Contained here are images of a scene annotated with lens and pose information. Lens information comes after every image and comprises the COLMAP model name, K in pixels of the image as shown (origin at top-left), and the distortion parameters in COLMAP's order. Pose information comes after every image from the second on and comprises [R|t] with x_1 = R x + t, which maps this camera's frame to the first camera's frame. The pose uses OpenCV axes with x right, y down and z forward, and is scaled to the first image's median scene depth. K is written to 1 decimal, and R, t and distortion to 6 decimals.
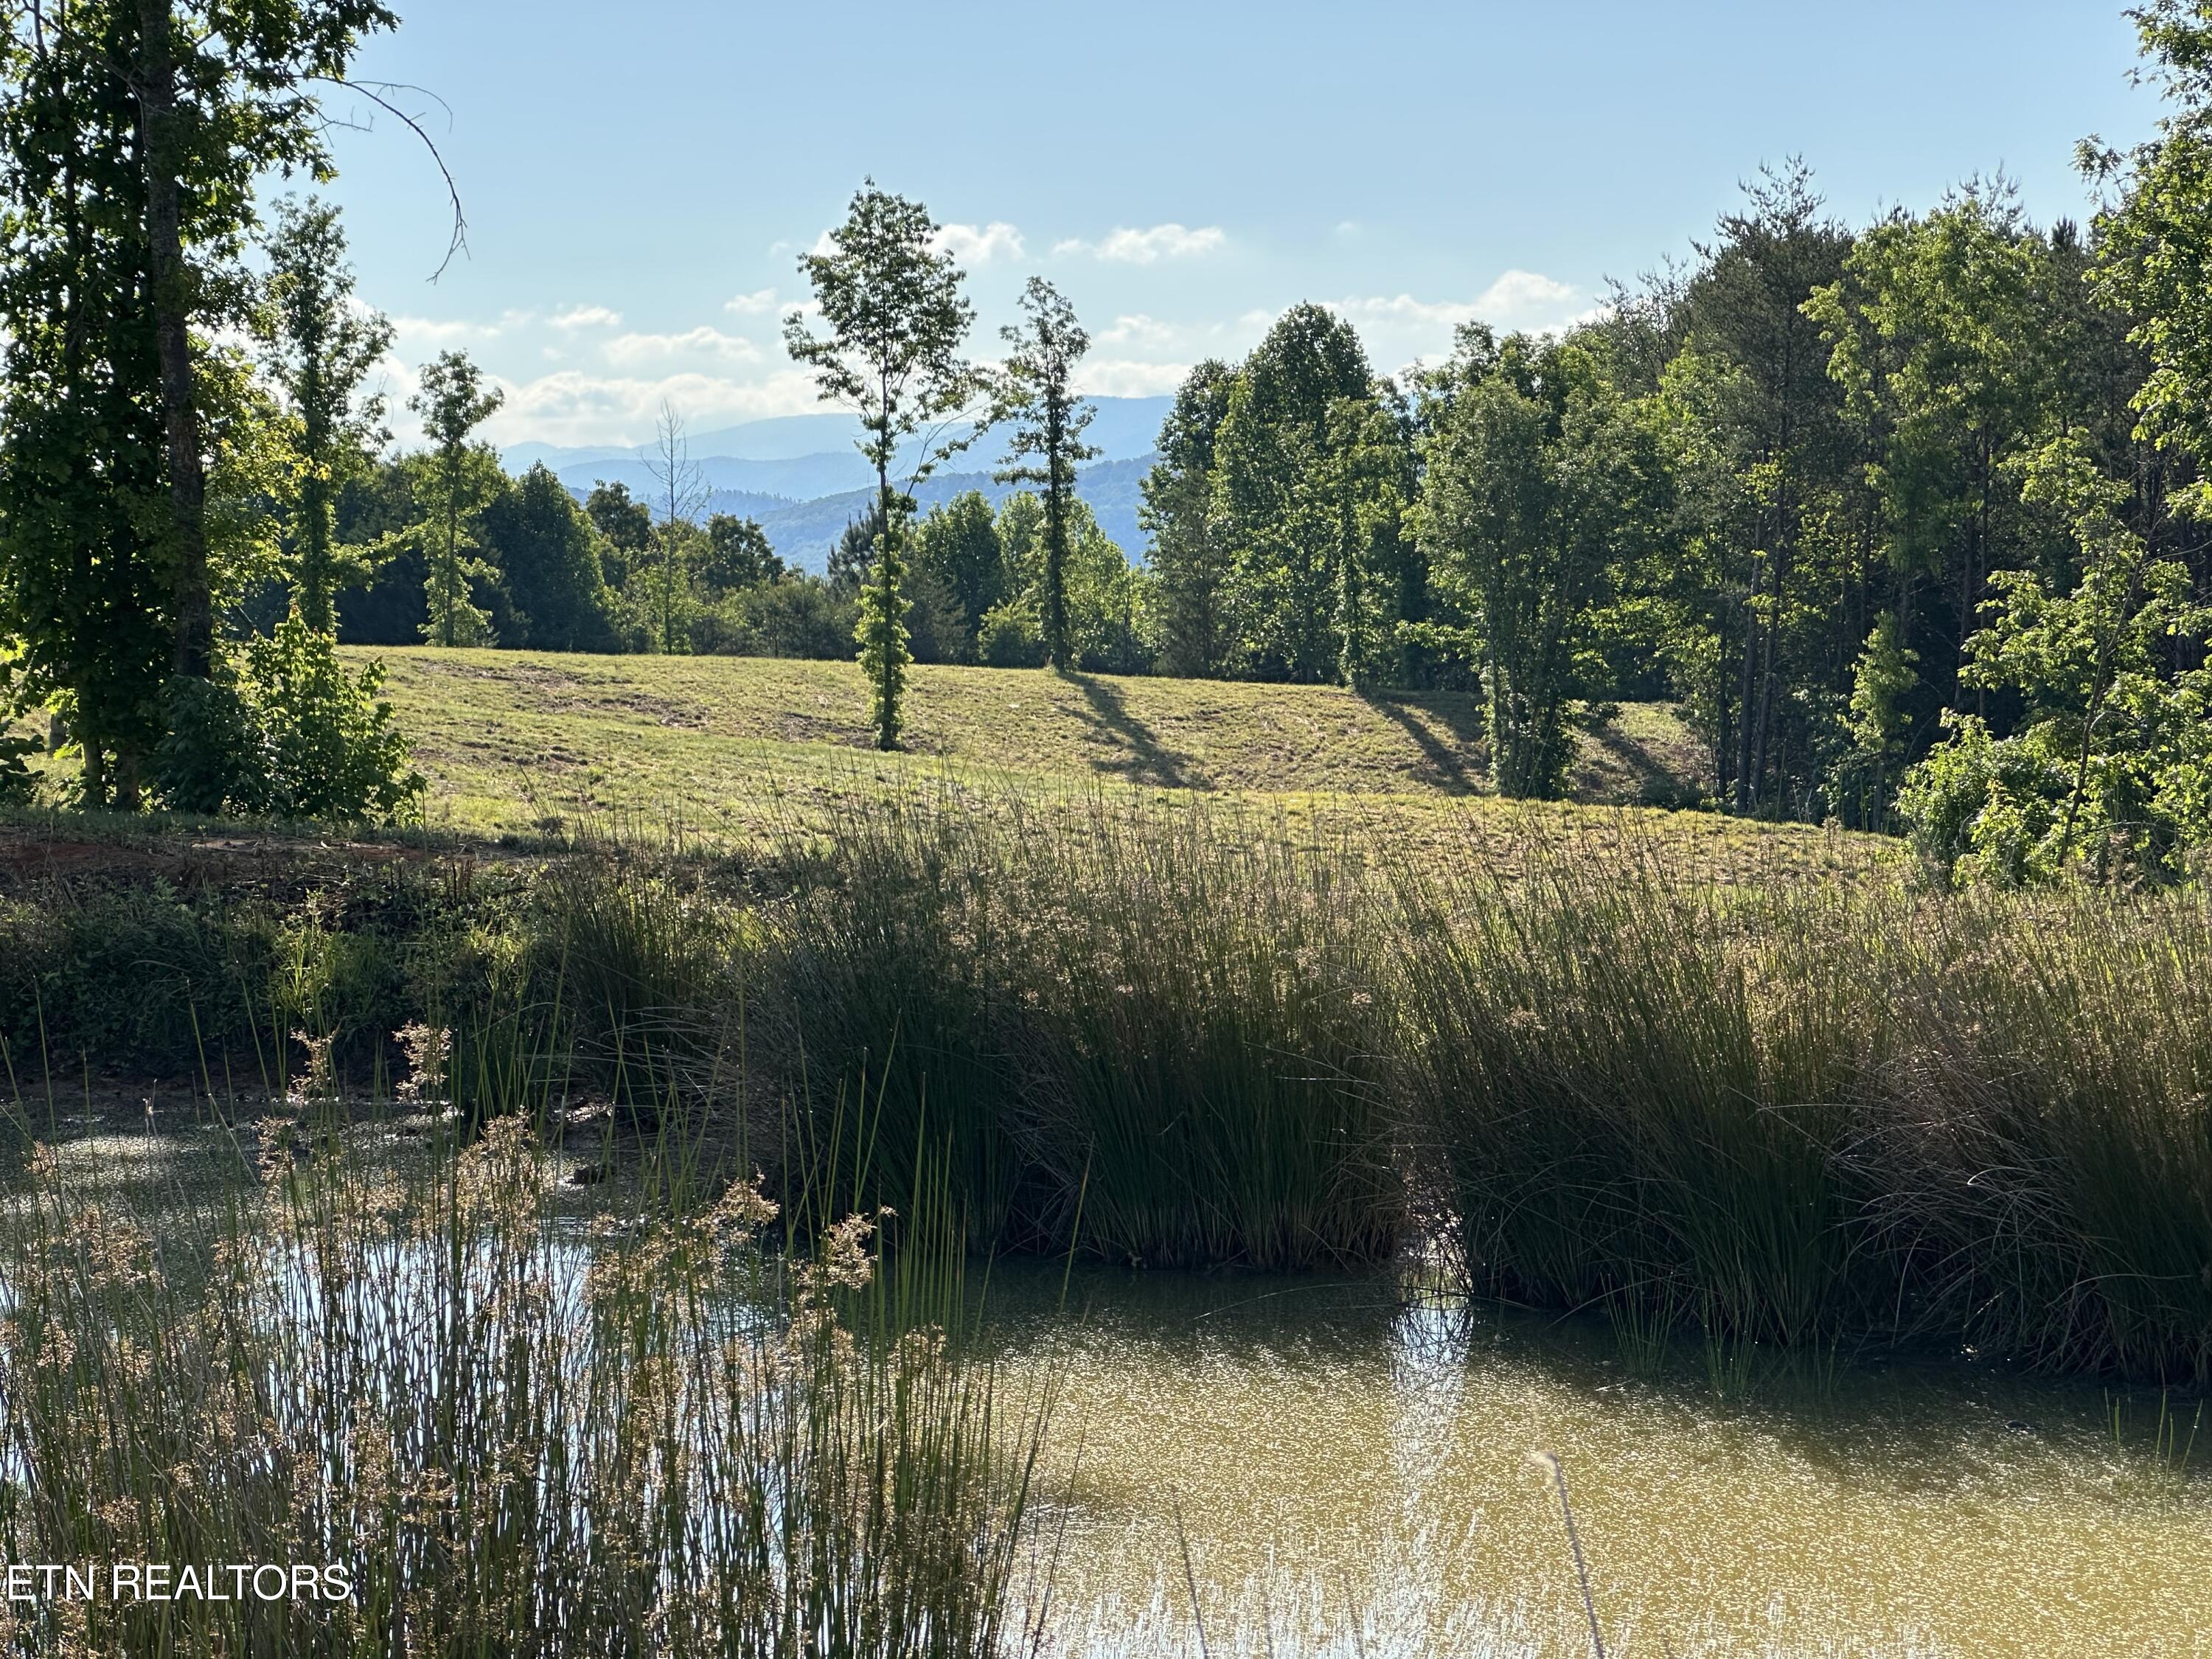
lens RADIAL K [[4978.5, 0, 1104.1], [0, 4978.5, 744.9], [0, 0, 1]] dist [-0.122481, 2.827277]
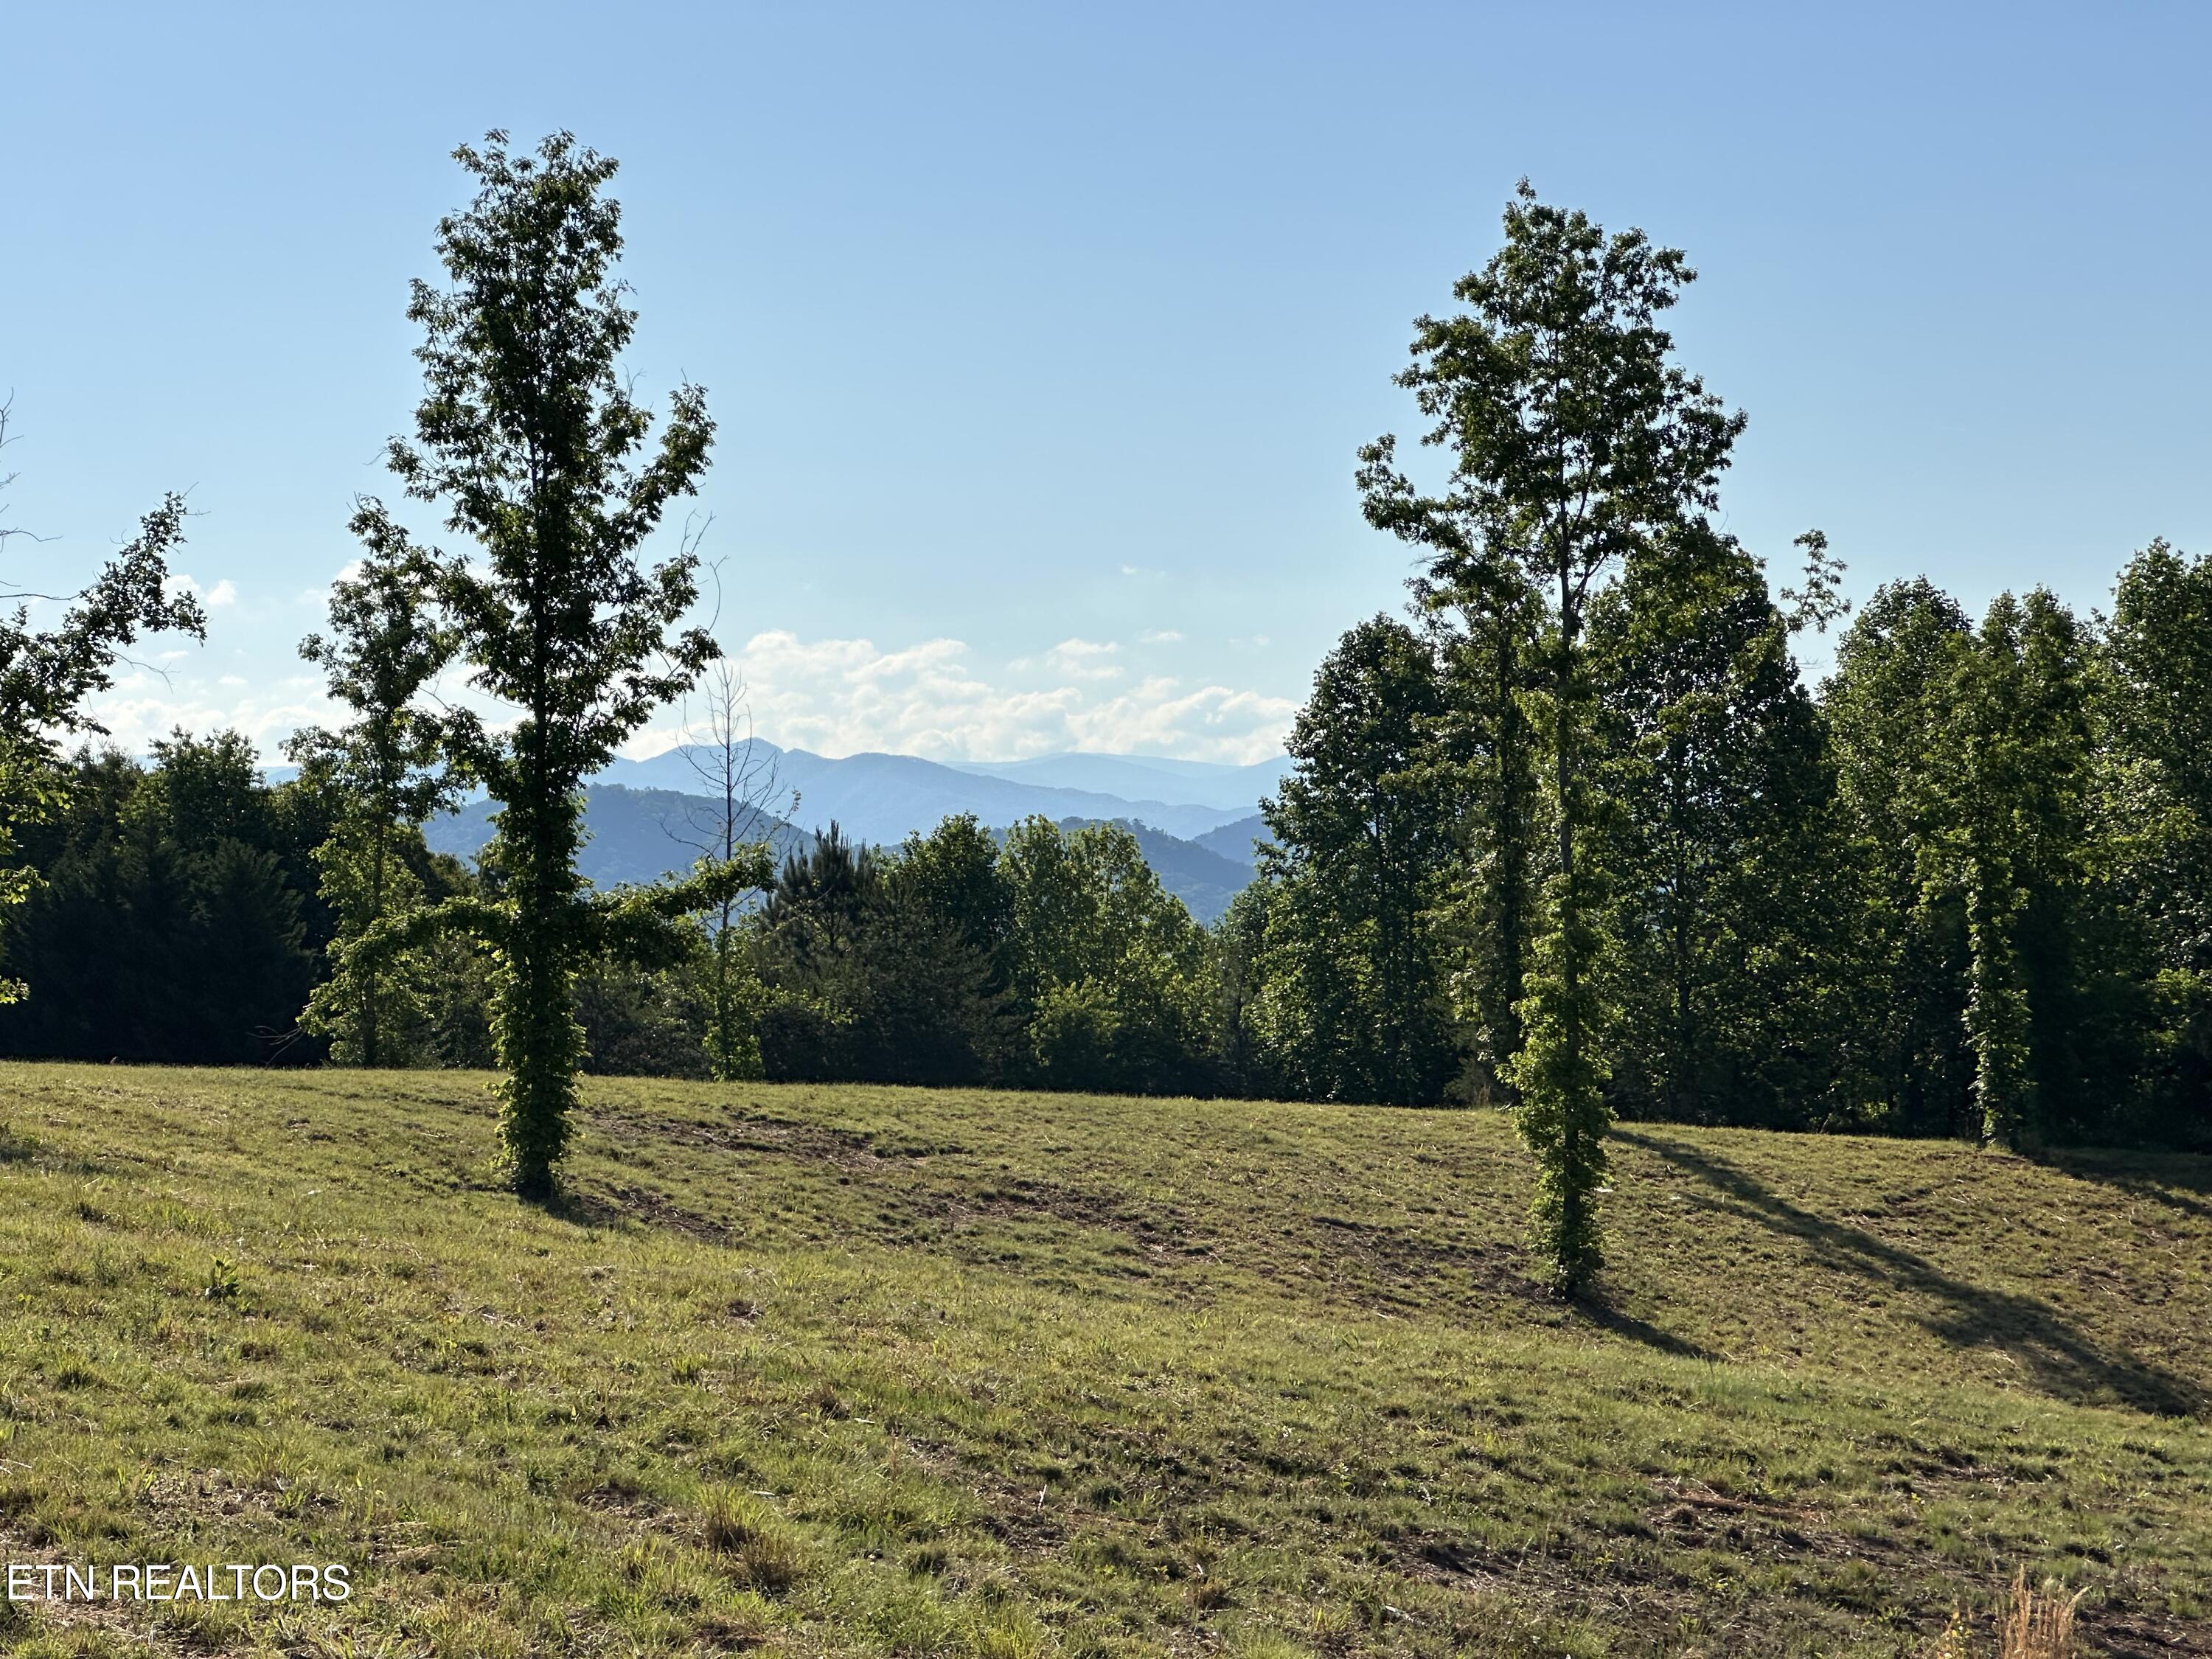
lens RADIAL K [[4978.5, 0, 1104.1], [0, 4978.5, 744.9], [0, 0, 1]] dist [-0.122481, 2.827277]
pose [[0.990431, 0.014746, 0.137219, -0.159840], [-0.005071, 0.997493, -0.070589, -0.019131], [-0.137916, 0.069217, 0.988022, 0.499999]]
